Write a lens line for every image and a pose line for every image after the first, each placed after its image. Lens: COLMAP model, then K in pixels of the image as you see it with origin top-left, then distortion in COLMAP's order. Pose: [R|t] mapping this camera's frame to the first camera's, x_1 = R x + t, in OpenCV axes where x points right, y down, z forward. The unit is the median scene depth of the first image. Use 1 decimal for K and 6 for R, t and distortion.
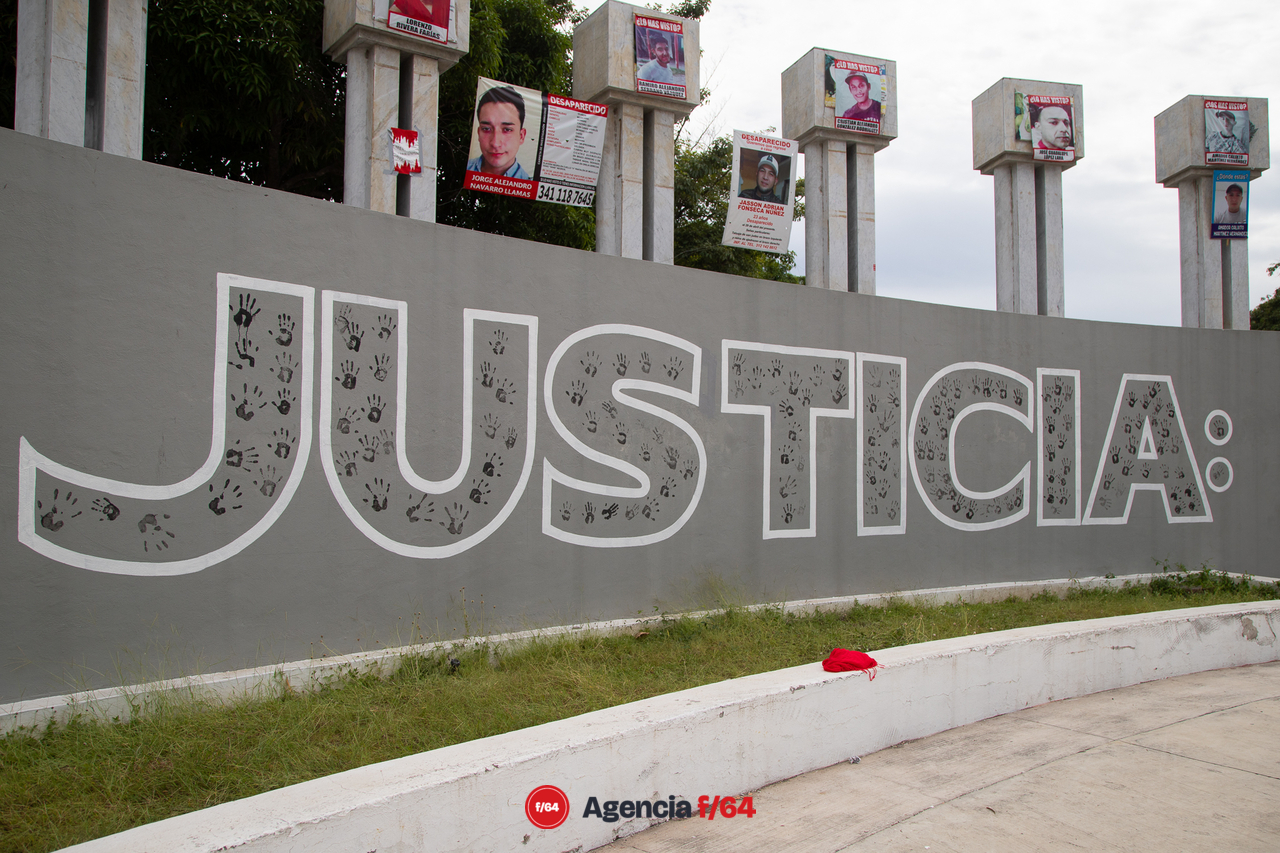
lens RADIAL K [[1020.0, 0, 668.5], [0, 1020.0, 442.9], [0, 0, 1]] dist [-0.110975, 0.065579]
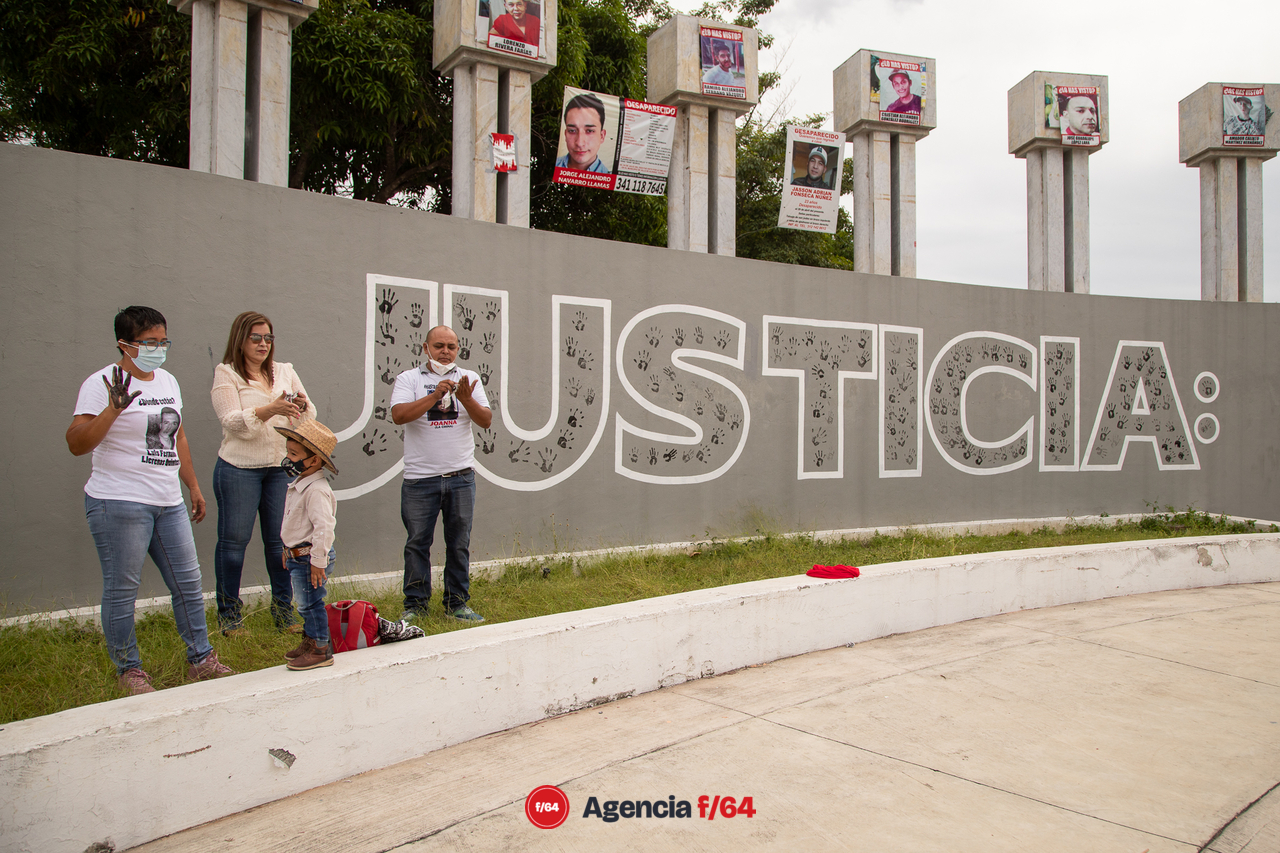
lens RADIAL K [[964.9, 0, 682.3], [0, 964.9, 432.2], [0, 0, 1]] dist [-0.117468, 0.064843]
pose [[0.997574, 0.001024, -0.069599, 0.027073], [0.001319, 0.999434, 0.033608, -0.000663], [0.069594, -0.033619, 0.997009, -0.118474]]
